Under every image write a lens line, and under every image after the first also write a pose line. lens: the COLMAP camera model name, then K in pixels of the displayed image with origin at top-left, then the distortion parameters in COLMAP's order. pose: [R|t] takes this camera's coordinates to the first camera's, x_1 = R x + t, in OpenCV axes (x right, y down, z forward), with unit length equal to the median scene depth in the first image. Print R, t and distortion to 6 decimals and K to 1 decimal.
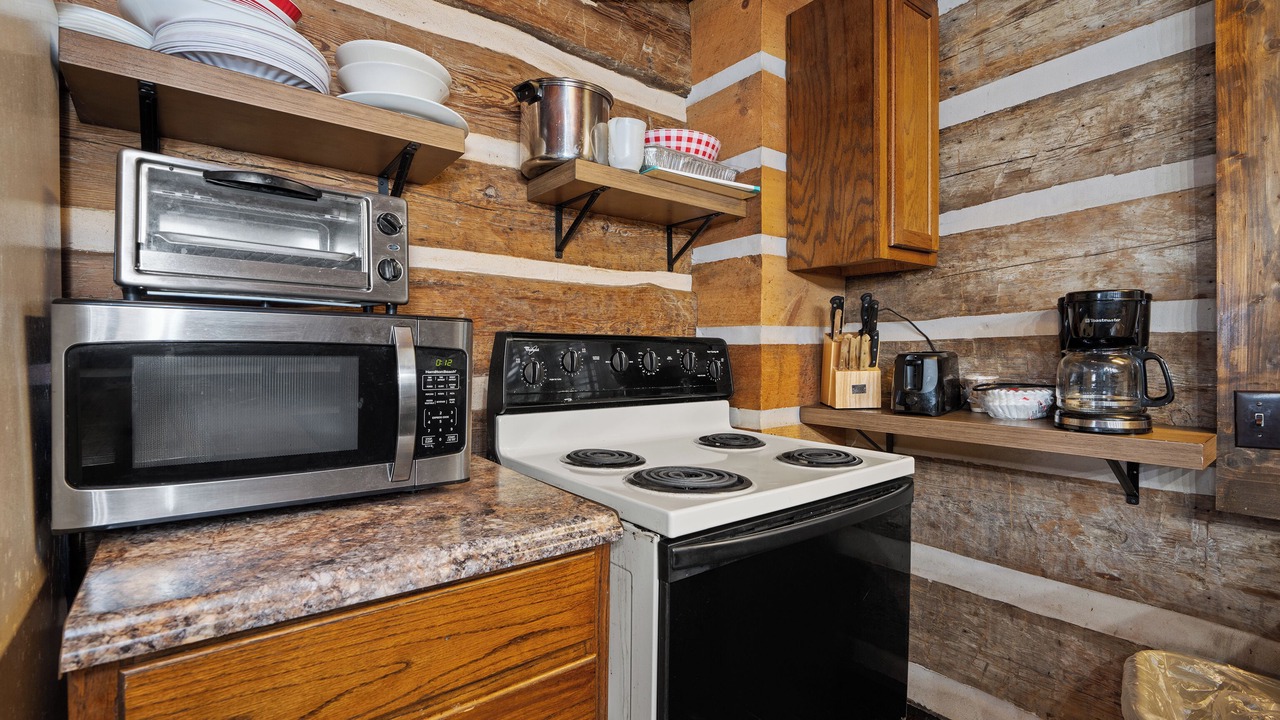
lens RADIAL K [[580.8, 0, 637.7], [0, 580.8, 355.1], [0, 0, 1]] dist [-0.001055, -0.000115]
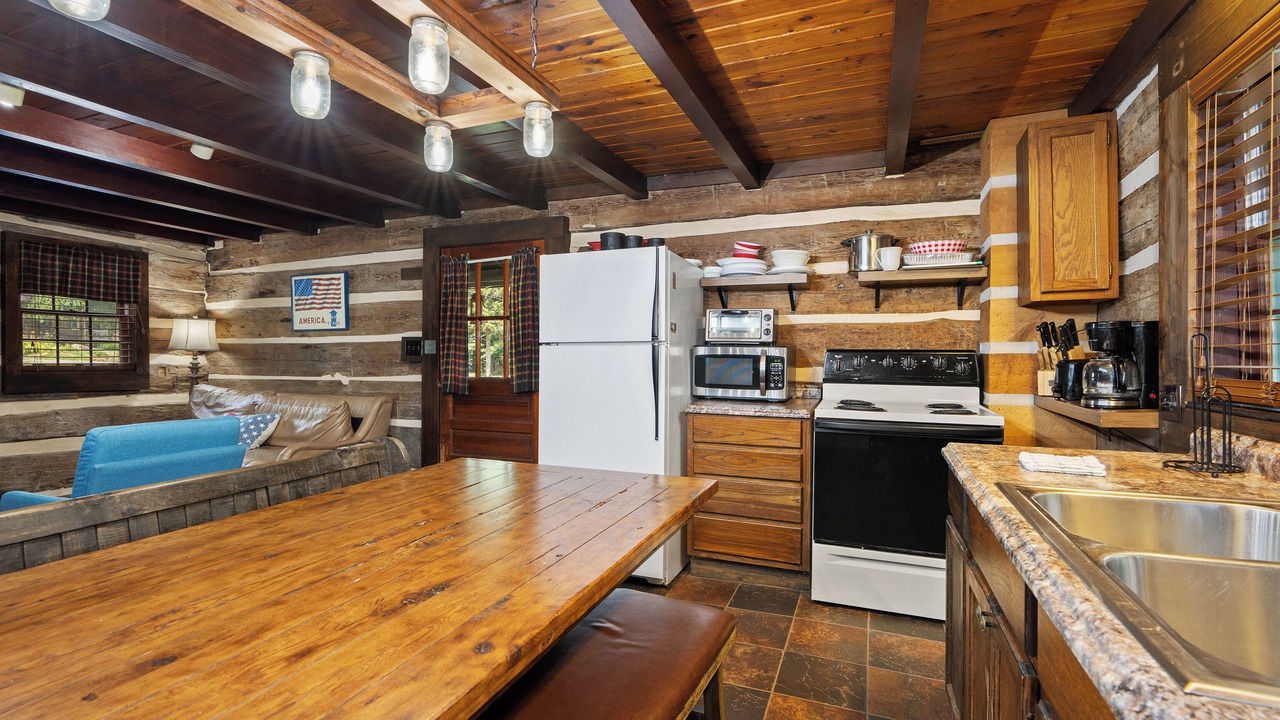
lens RADIAL K [[580.8, 0, 637.7], [0, 580.8, 355.1], [0, 0, 1]] dist [-0.001055, -0.000115]
pose [[0.495871, 0.001005, -0.868395, 1.330467], [-0.010002, 0.999940, -0.004554, 0.003430], [0.868338, 0.010944, 0.495852, -0.800699]]
